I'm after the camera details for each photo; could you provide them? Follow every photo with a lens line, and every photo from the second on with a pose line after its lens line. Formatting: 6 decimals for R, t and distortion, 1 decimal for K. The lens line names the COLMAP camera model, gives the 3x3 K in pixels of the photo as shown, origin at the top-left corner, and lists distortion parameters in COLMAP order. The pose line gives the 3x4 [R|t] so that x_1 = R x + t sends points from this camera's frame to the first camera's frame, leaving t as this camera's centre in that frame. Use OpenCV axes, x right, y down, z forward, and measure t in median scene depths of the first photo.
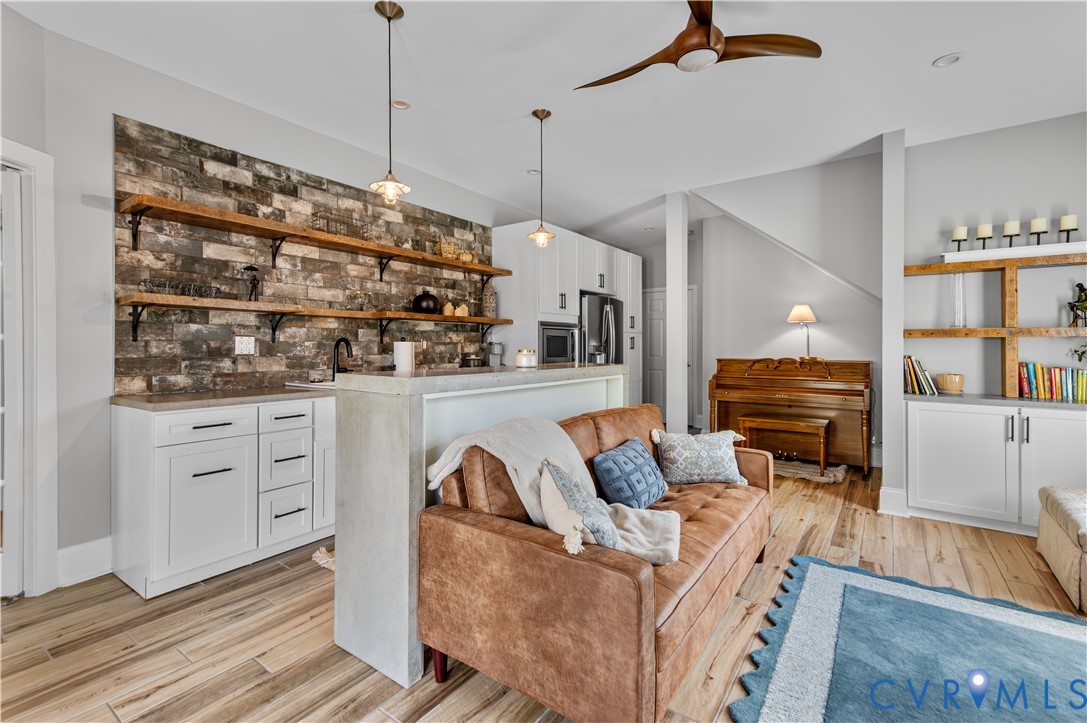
lens RADIAL K [[484.2, 0, 544.3], [0, 484.2, 350.0], [0, 0, 1]] dist [0.001943, 0.000048]
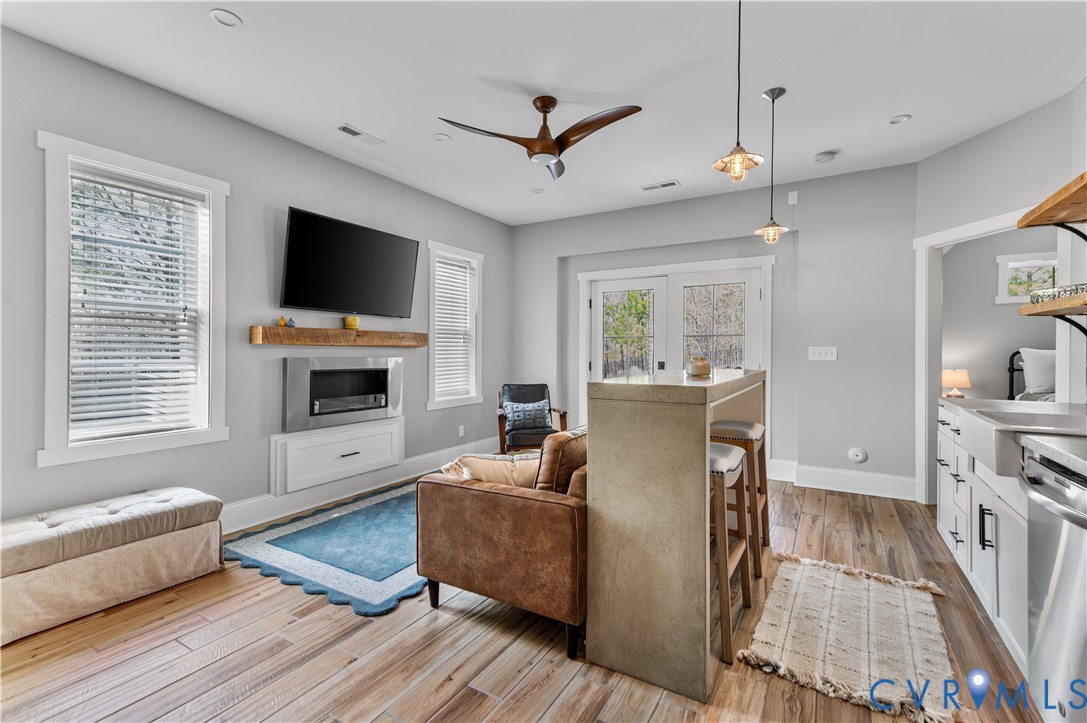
lens RADIAL K [[484.2, 0, 544.3], [0, 484.2, 350.0], [0, 0, 1]] dist [0.001943, 0.000048]
pose [[-0.996513, -0.007179, -0.083127, 0.394516], [-0.007458, 0.999968, 0.003046, -0.016338], [0.083102, 0.003656, -0.996534, 2.231266]]
